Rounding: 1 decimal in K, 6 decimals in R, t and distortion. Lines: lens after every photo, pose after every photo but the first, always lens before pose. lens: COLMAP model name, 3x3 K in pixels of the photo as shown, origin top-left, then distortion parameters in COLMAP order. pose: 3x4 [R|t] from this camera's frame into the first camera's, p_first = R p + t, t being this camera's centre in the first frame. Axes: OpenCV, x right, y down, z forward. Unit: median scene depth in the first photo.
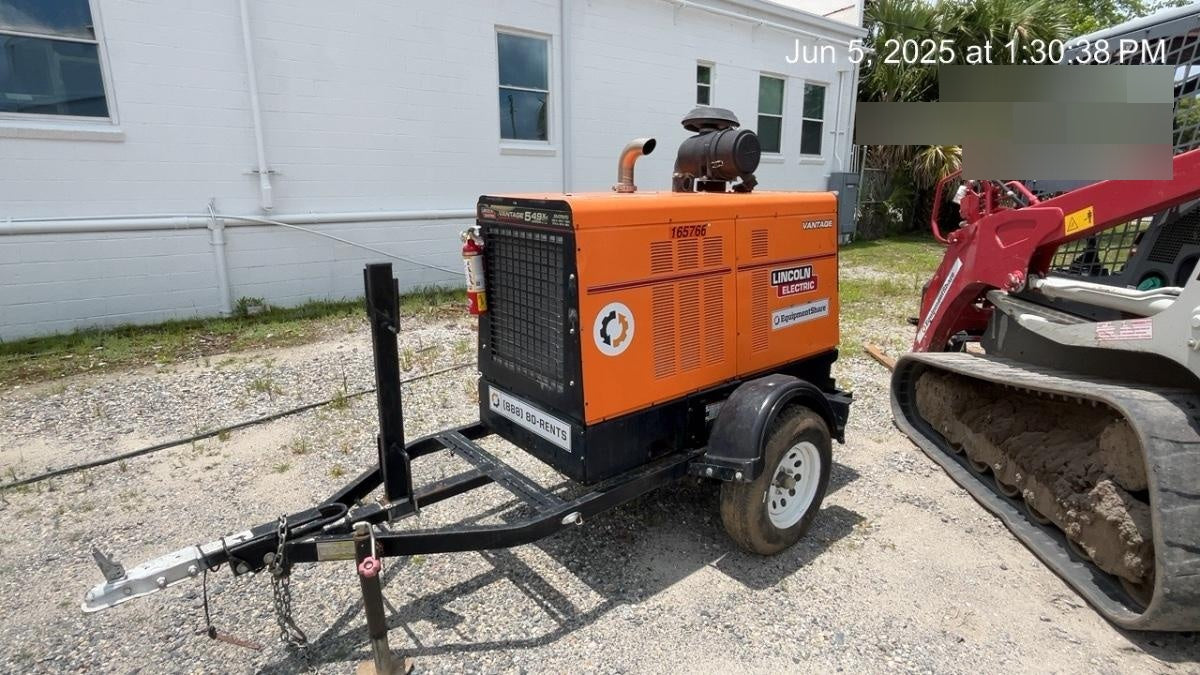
lens RADIAL K [[628.2, 0, 600.0], [0, 628.2, 337.5], [0, 0, 1]] dist [-0.001359, -0.000016]
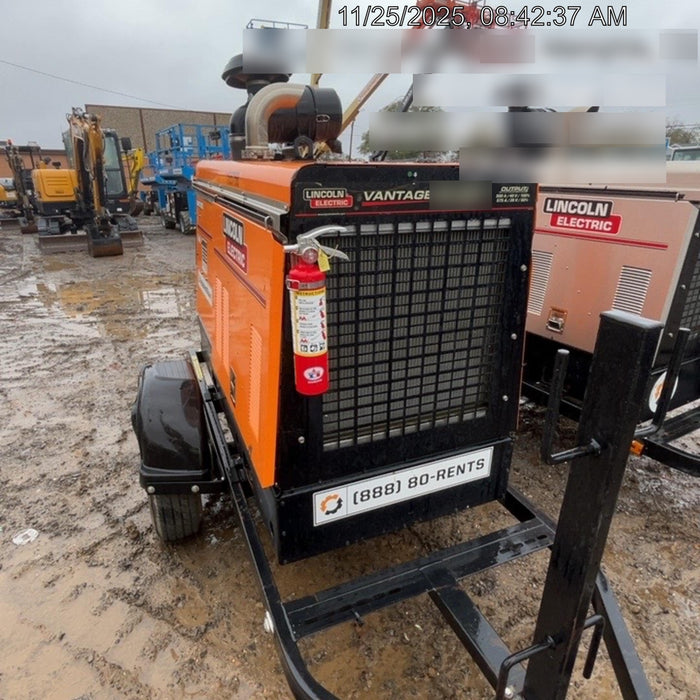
lens RADIAL K [[483.3, 0, 347.4], [0, 483.3, 357.3], [0, 0, 1]] dist [0.001085, 0.000921]
pose [[0.292228, -0.365015, 0.883950, -0.578522], [0.233523, 0.923553, 0.304167, -0.194816], [-0.927399, 0.117537, 0.355127, 0.859292]]
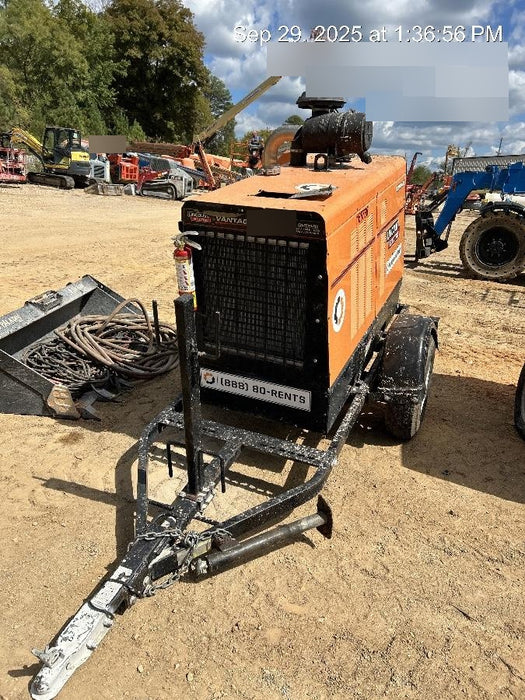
lens RADIAL K [[537.2, 0, 259.8], [0, 537.2, 360.2], [0, 0, 1]] dist [0.023315, 0.000947]
pose [[0.900301, -0.209469, 0.381550, -0.487780], [0.116213, 0.960444, 0.253063, -0.185115], [-0.419467, -0.183492, 0.889032, 0.098027]]
